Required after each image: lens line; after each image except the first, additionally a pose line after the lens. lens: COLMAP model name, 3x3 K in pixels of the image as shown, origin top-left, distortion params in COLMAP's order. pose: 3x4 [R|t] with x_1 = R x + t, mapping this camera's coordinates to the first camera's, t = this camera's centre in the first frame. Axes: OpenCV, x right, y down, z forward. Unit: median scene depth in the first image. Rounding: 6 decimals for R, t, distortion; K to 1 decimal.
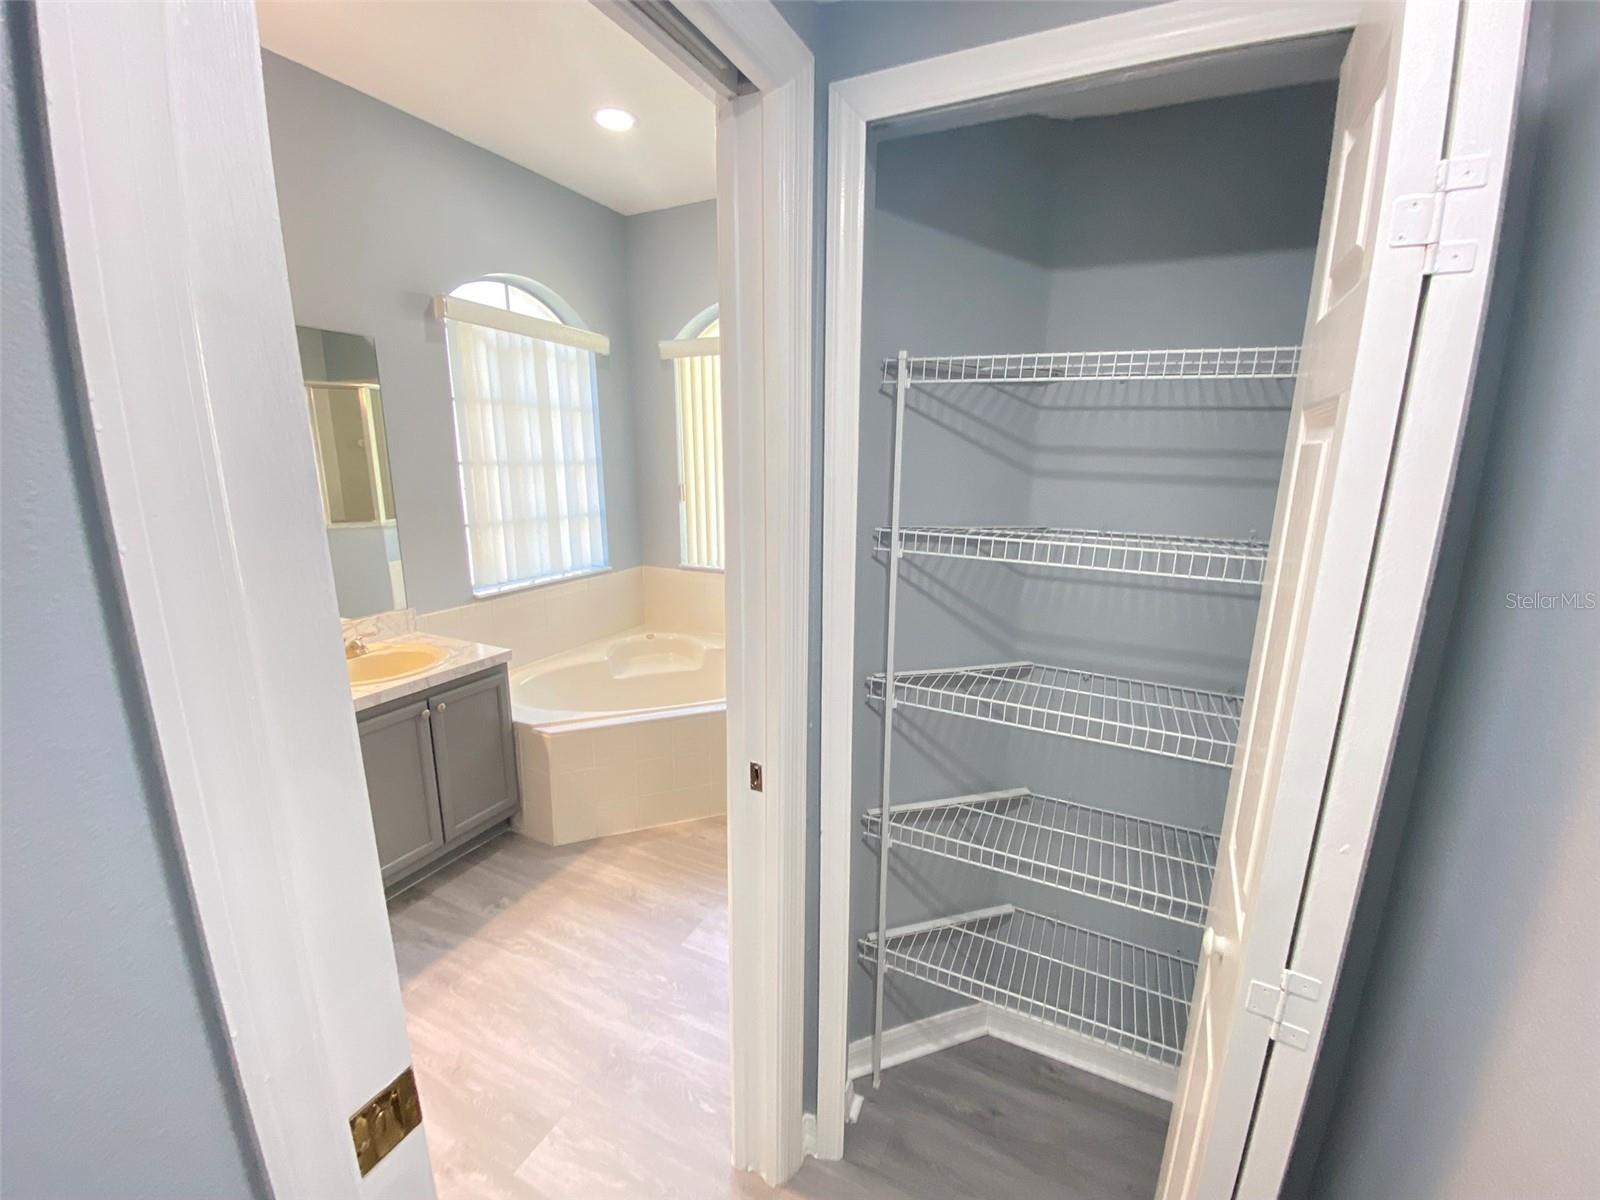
lens RADIAL K [[651.7, 0, 801.4], [0, 651.7, 598.8], [0, 0, 1]] dist [0.019879, -0.020938]
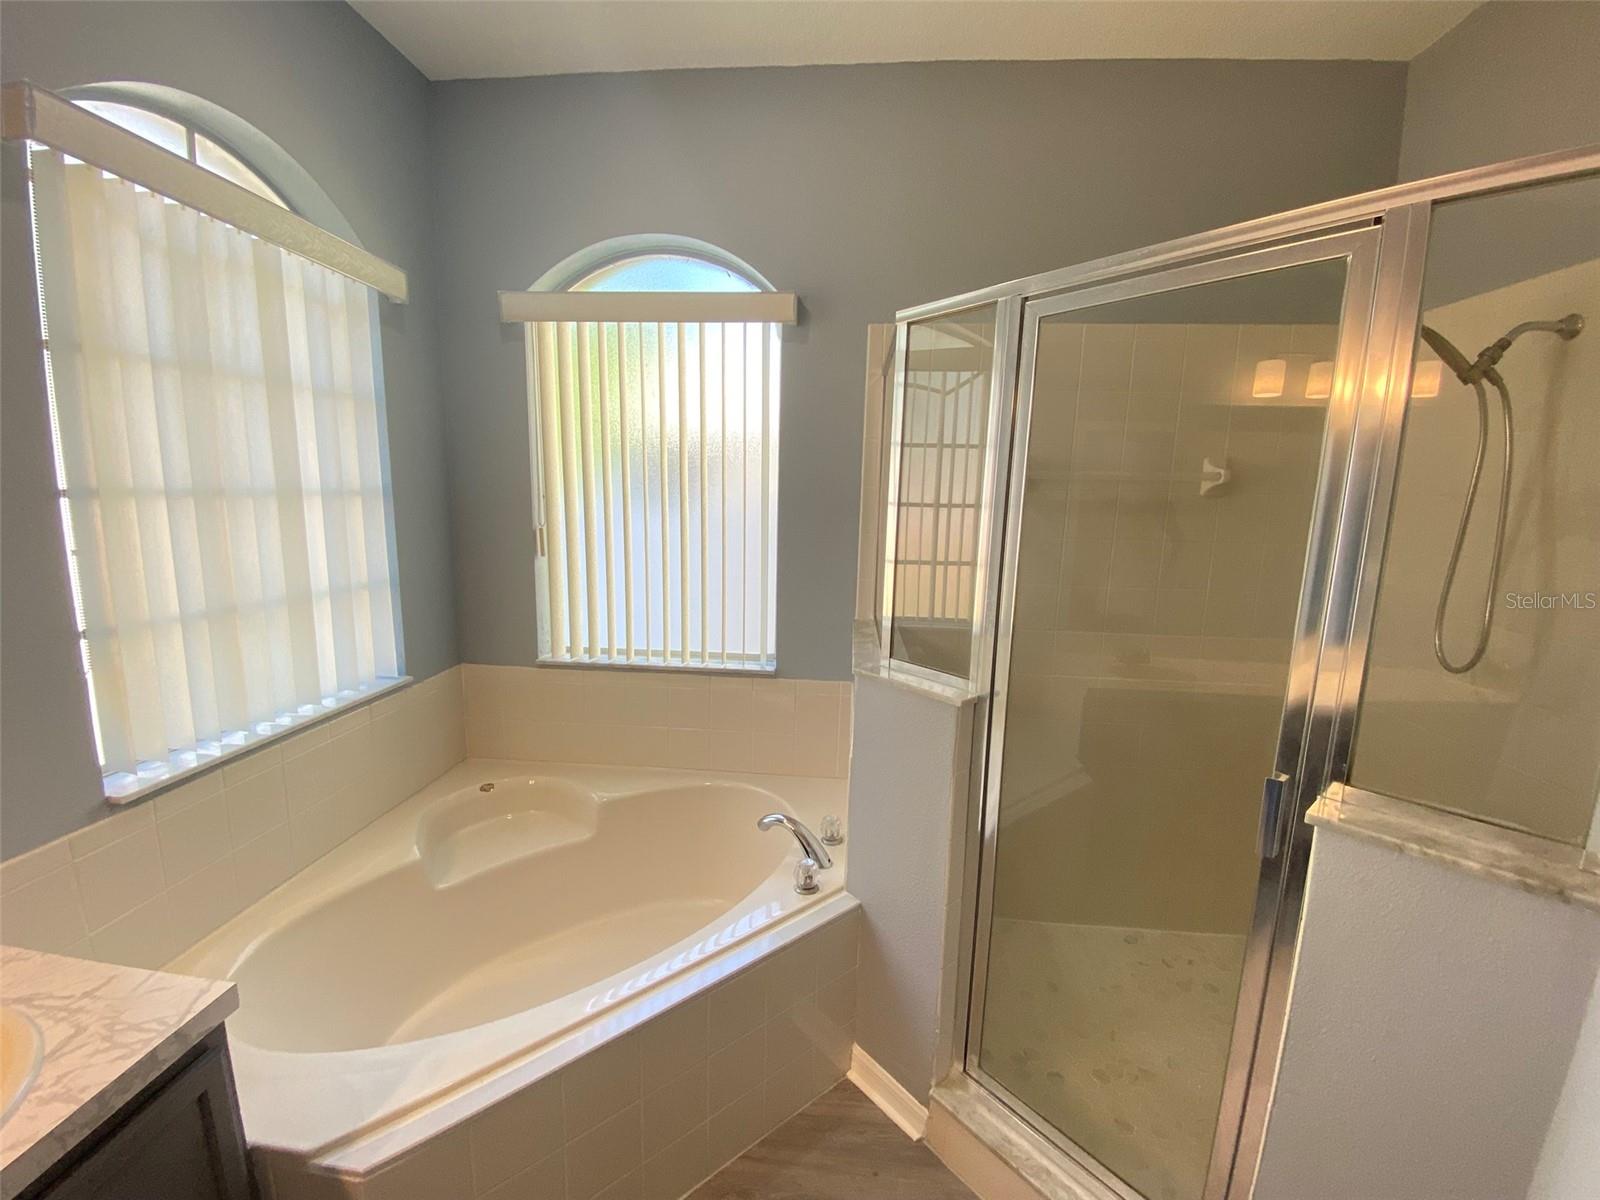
lens RADIAL K [[664.3, 0, 796.3], [0, 664.3, 589.7], [0, 0, 1]] dist [0.018929, -0.017052]
pose [[0.937368, -0.041532, 0.345856, -0.201100], [0.063646, 0.996573, -0.052826, -0.080935], [-0.342477, 0.071529, 0.936799, 0.389197]]
